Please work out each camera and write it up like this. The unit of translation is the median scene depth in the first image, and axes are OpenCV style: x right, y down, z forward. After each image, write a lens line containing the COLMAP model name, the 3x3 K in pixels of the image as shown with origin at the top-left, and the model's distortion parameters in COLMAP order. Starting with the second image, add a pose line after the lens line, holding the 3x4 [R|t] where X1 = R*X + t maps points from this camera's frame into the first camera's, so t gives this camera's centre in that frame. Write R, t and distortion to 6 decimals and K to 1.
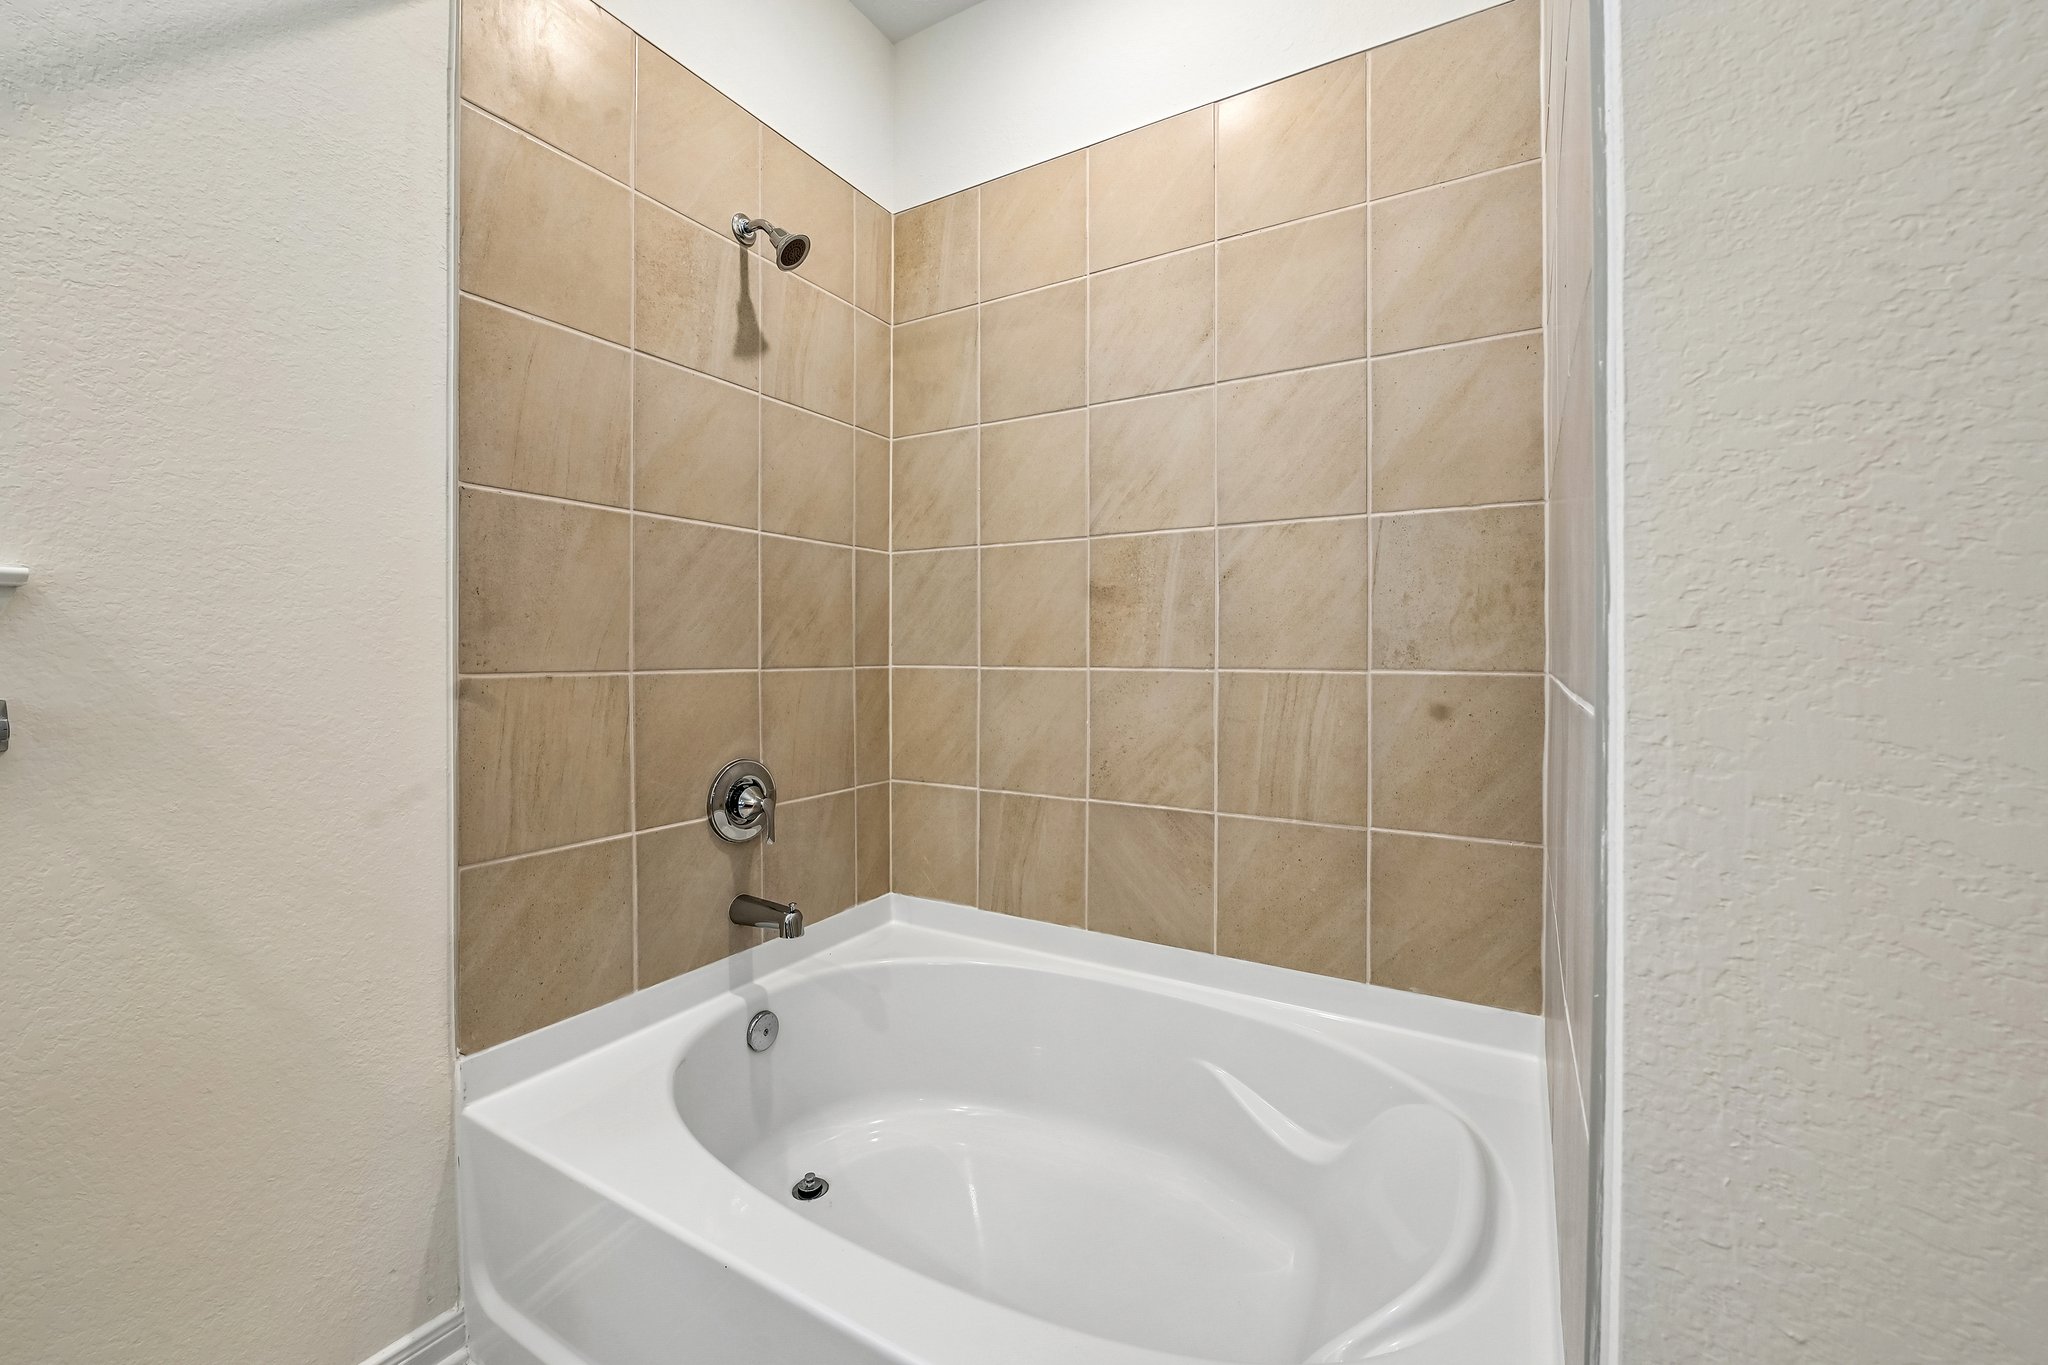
lens RADIAL K [[818.5, 0, 1023.7], [0, 818.5, 664.1], [0, 0, 1]] dist [-0.008503, -0.000156]
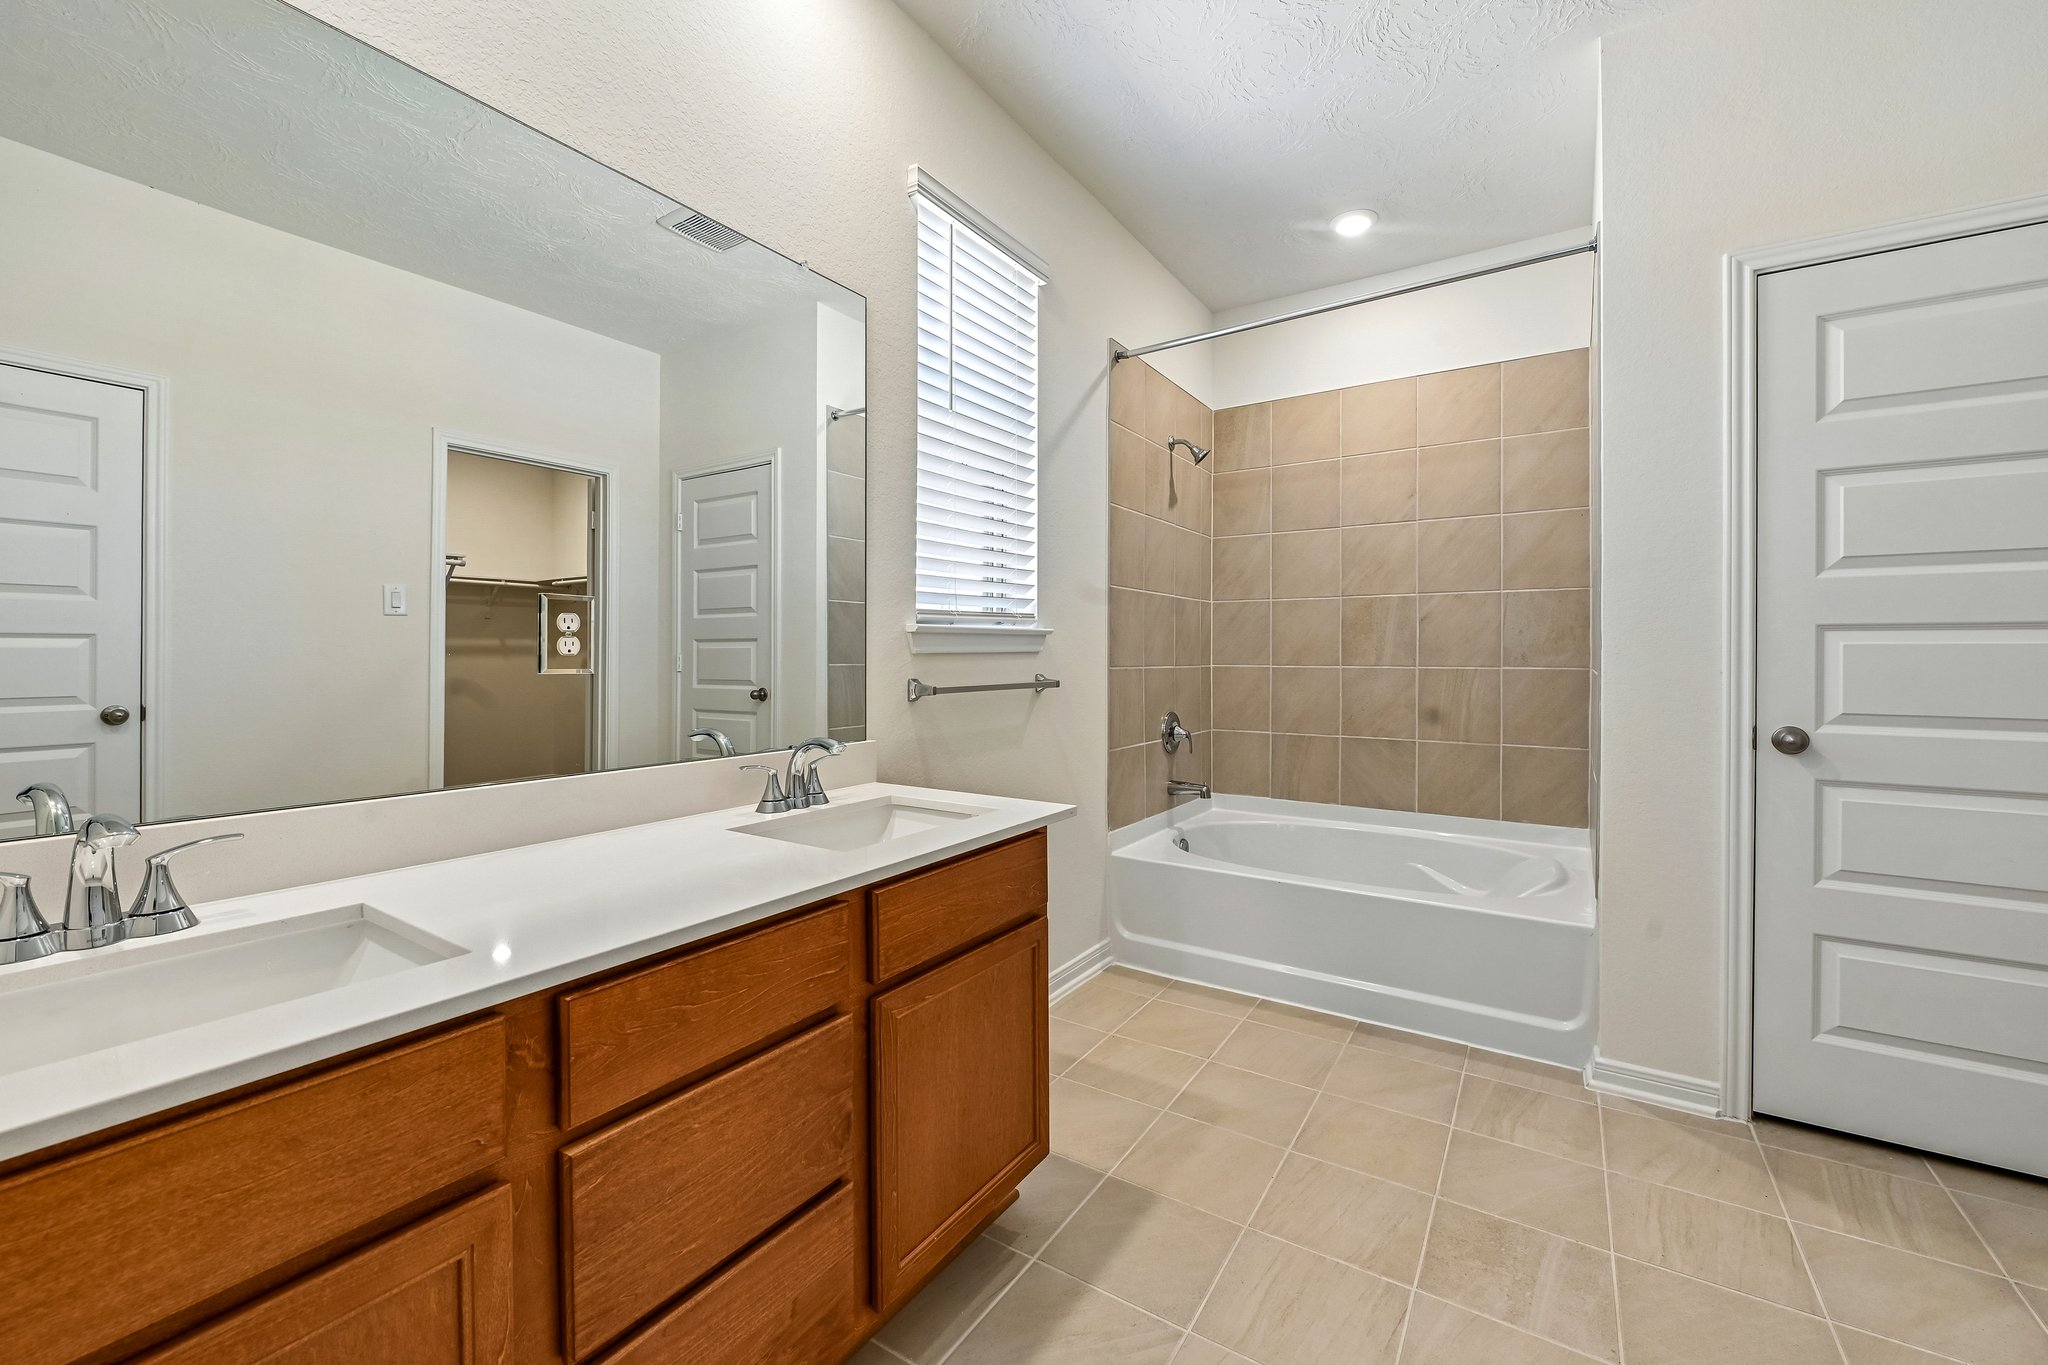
lens RADIAL K [[818.5, 0, 1015.3], [0, 818.5, 666.5], [0, 0, 1]] dist [-0.008503, -0.000156]
pose [[0.998566, 0.002308, -0.053486, -0.615726], [-0.002457, 0.999993, -0.002732, 0.013657], [0.053479, 0.002859, 0.998565, -0.996001]]
